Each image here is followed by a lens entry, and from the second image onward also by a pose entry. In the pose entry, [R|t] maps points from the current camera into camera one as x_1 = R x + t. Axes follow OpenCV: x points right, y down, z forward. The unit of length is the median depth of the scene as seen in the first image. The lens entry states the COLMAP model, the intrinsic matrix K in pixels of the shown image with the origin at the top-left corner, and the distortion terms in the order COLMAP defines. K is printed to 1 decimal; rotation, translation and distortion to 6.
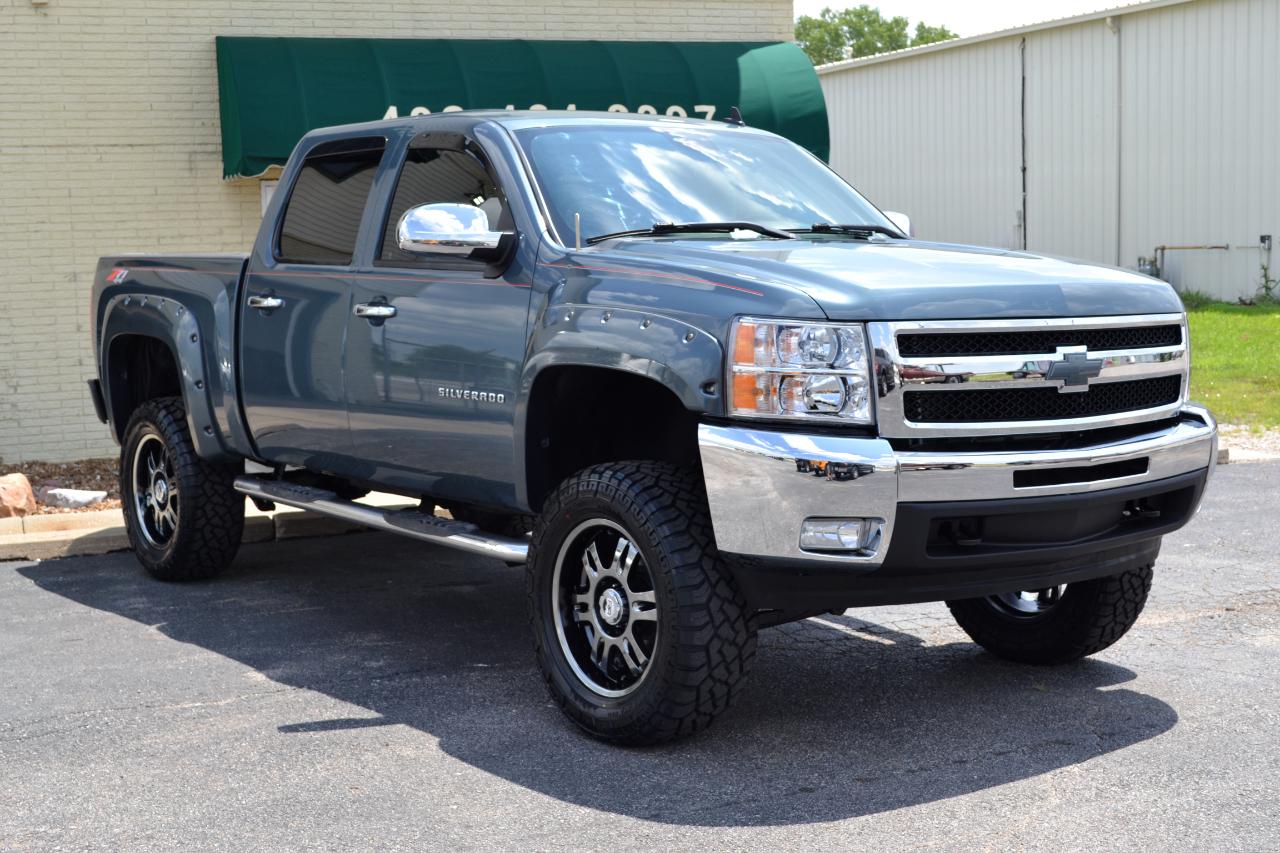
lens RADIAL K [[1855.0, 0, 622.8], [0, 1855.0, 425.1], [0, 0, 1]] dist [-0.010015, -0.074866]
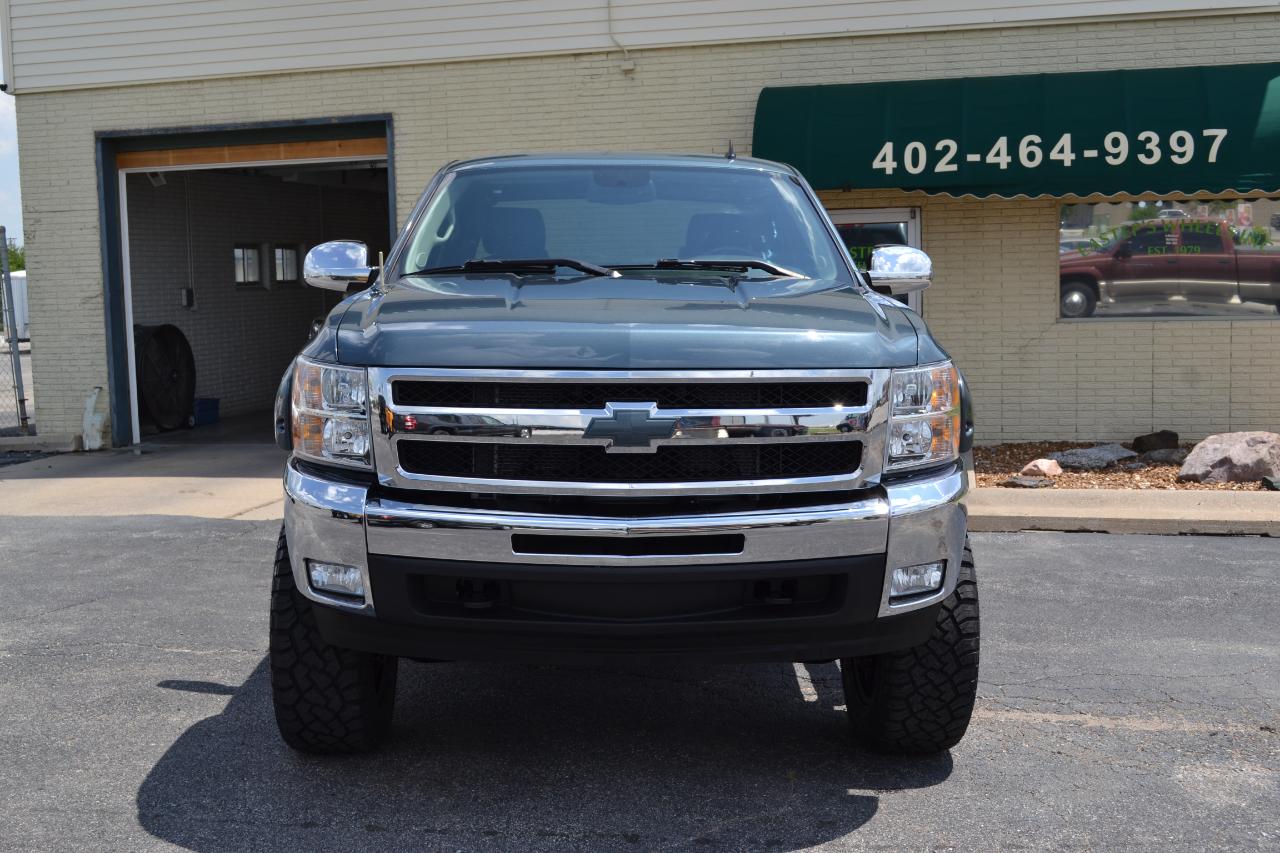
lens RADIAL K [[1541.4, 0, 672.6], [0, 1541.4, 432.6], [0, 0, 1]] dist [-0.060572, 0.034630]
pose [[0.807082, 0.070167, -0.586256, 0.329042], [-0.059837, 0.997522, 0.037014, -0.026773], [0.587400, 0.005206, 0.809280, 0.191844]]
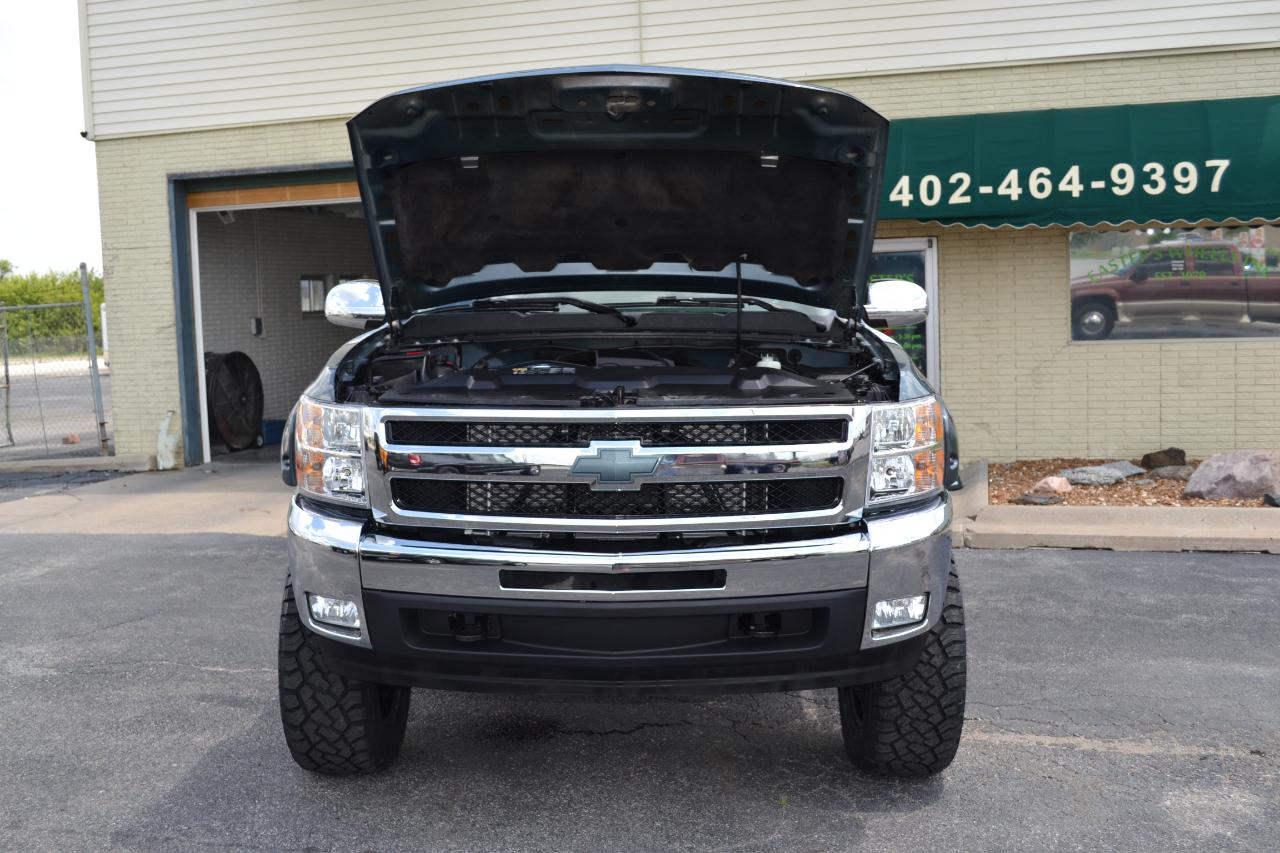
lens RADIAL K [[1430.7, 0, 668.4], [0, 1430.7, 427.0], [0, 0, 1]] dist [-0.054148, -0.005766]
pose [[0.784449, 0.058882, -0.617392, 0.329990], [-0.053460, 0.998197, 0.027275, -0.032332], [0.617885, 0.011610, 0.786182, 0.213623]]
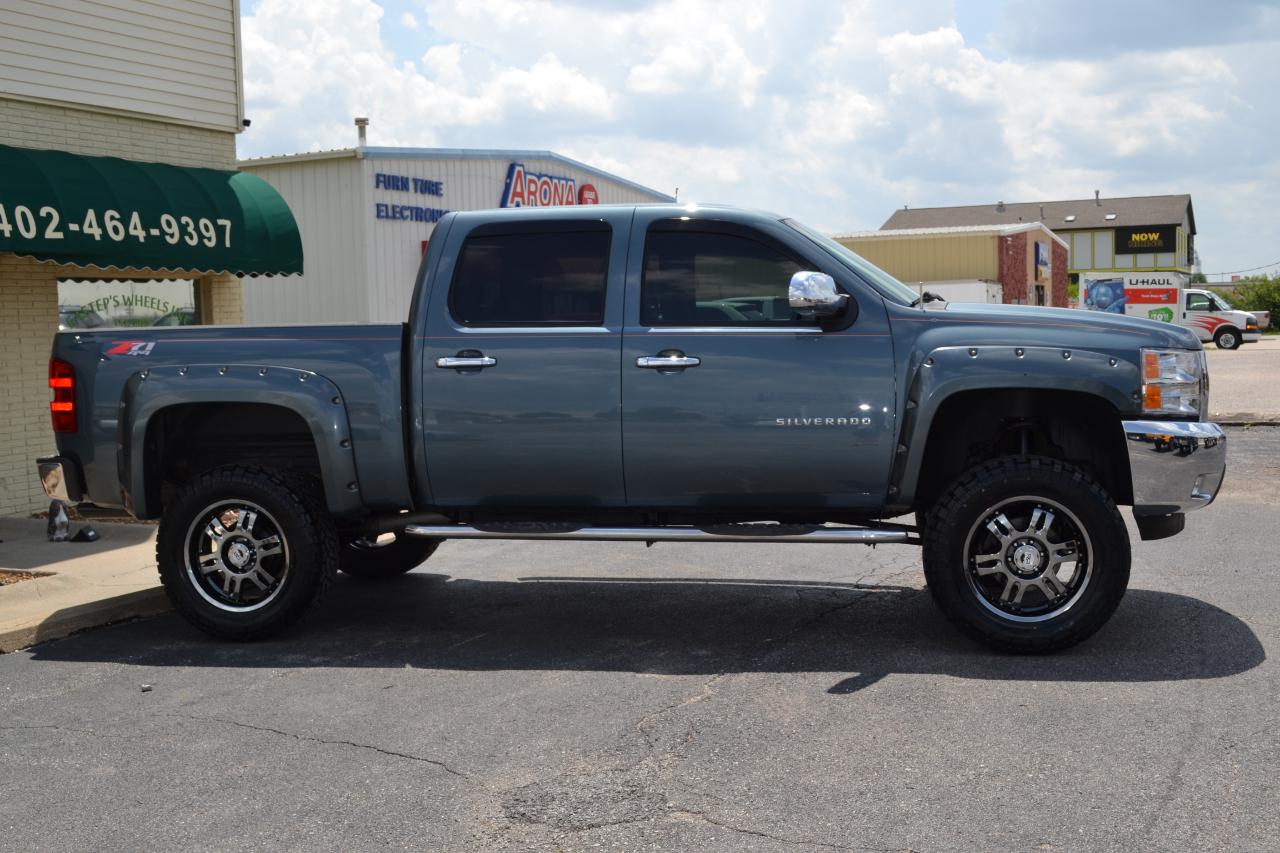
lens RADIAL K [[1430.7, 0, 668.4], [0, 1430.7, 427.0], [0, 0, 1]] dist [-0.054148, -0.005766]
pose [[0.722524, -0.041645, 0.690090, -0.418294], [0.078529, 0.996667, -0.022074, 0.000769], [-0.686871, 0.070141, 0.723386, 0.179645]]
